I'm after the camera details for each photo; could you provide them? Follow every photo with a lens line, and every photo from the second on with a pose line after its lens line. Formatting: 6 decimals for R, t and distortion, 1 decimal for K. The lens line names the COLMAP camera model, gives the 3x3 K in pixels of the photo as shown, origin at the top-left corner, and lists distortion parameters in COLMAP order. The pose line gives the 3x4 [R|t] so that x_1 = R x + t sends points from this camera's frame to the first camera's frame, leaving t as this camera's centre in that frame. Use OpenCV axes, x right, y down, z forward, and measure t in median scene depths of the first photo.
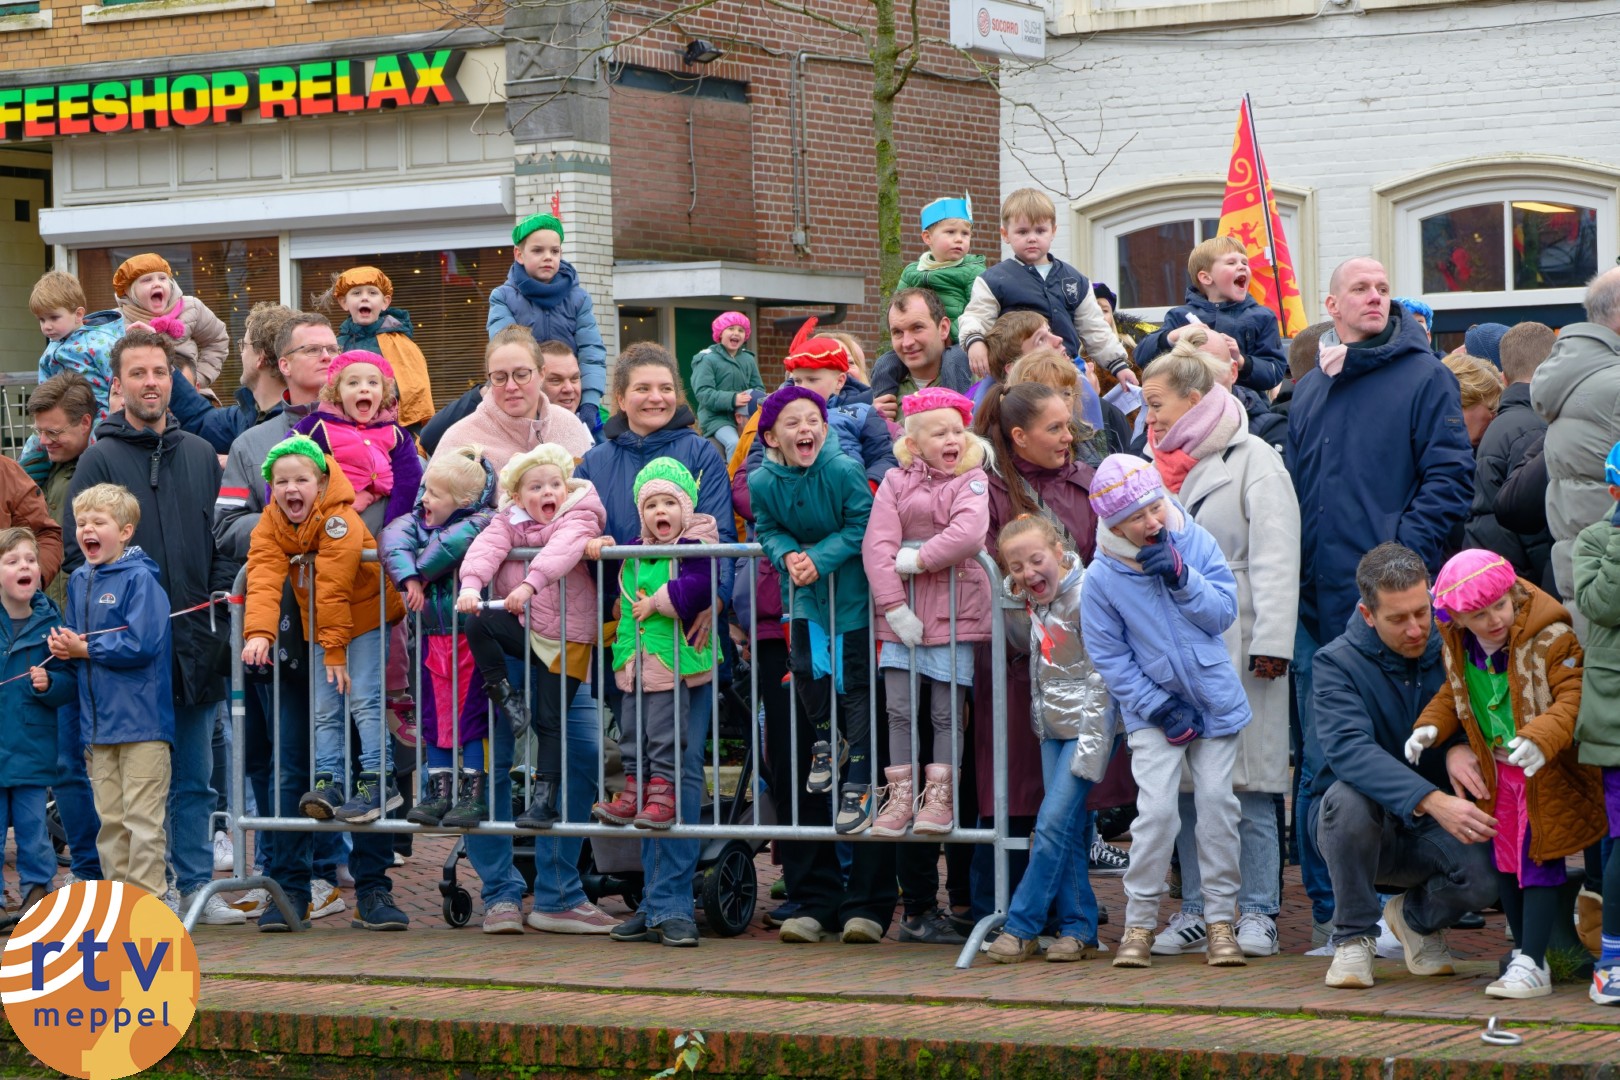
lens RADIAL K [[4441.3, 0, 809.8], [0, 4441.3, 540.1], [0, 0, 1]] dist [0.044590, 0.000000]
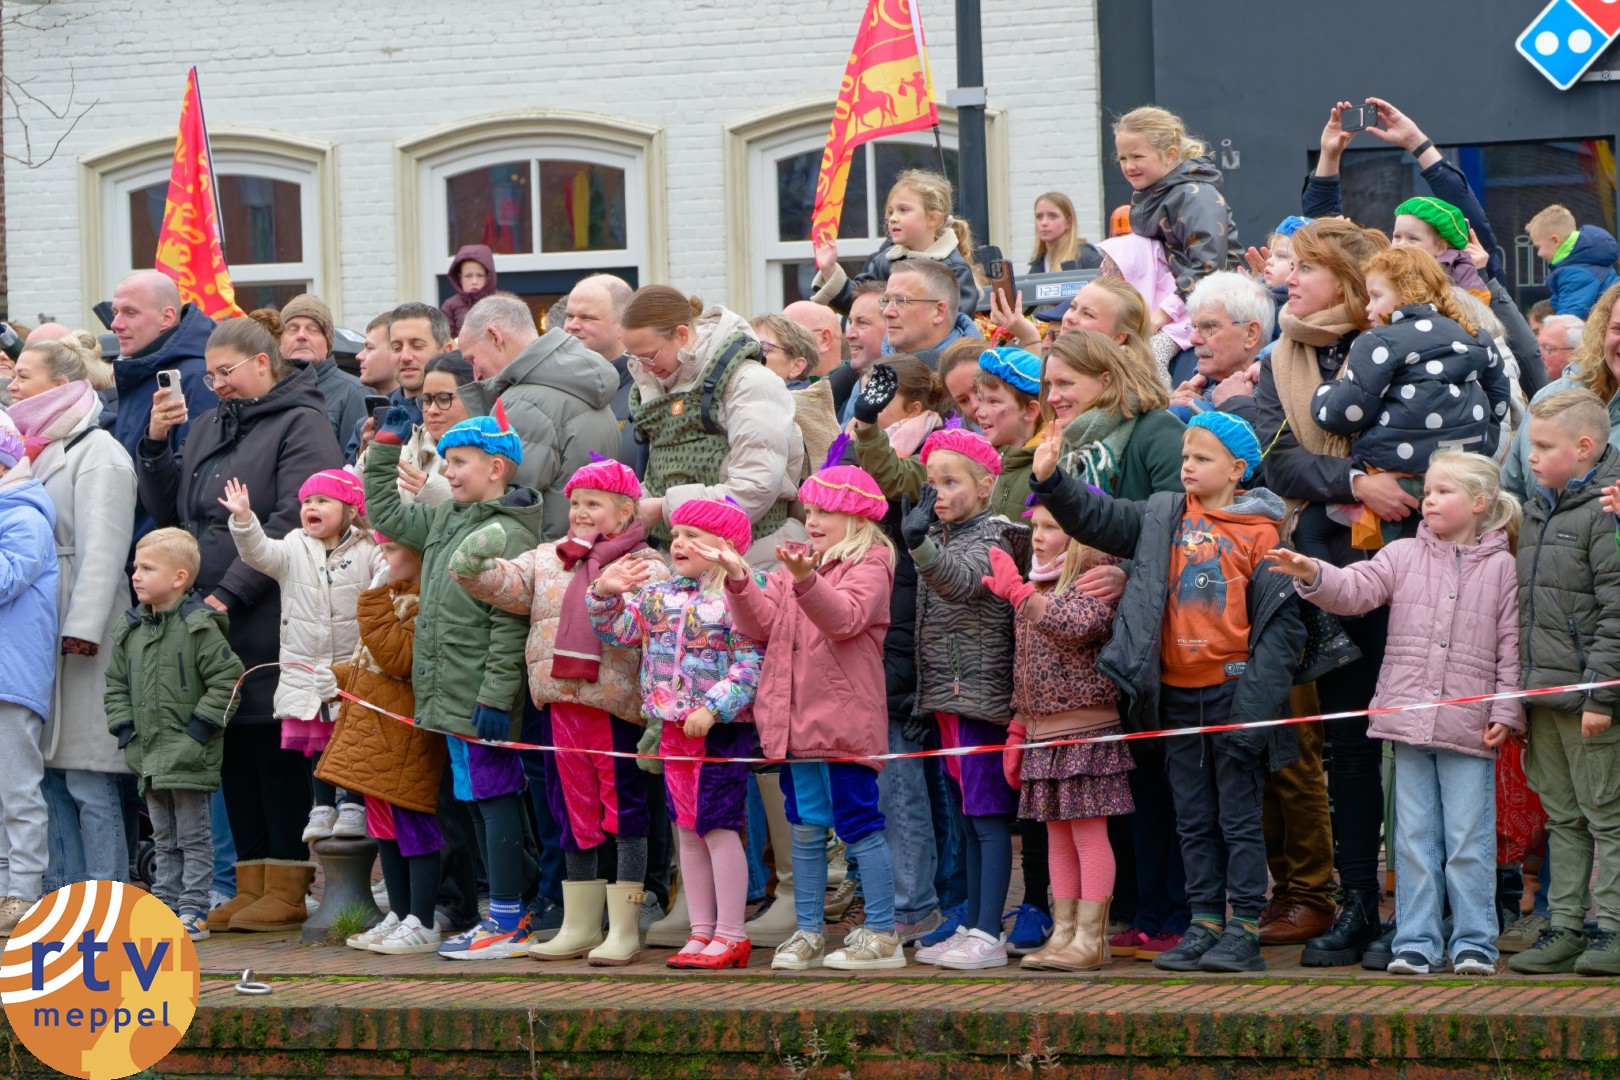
lens RADIAL K [[5274.2, 0, 810.1], [0, 5274.2, 539.0], [0, 0, 1]] dist [-0.053154, 0.000000]
pose [[0.986781, -0.006411, 0.161931, 0.032486], [0.005438, 0.999964, 0.006457, -0.002271], [-0.161967, -0.005491, 0.986781, -0.117201]]
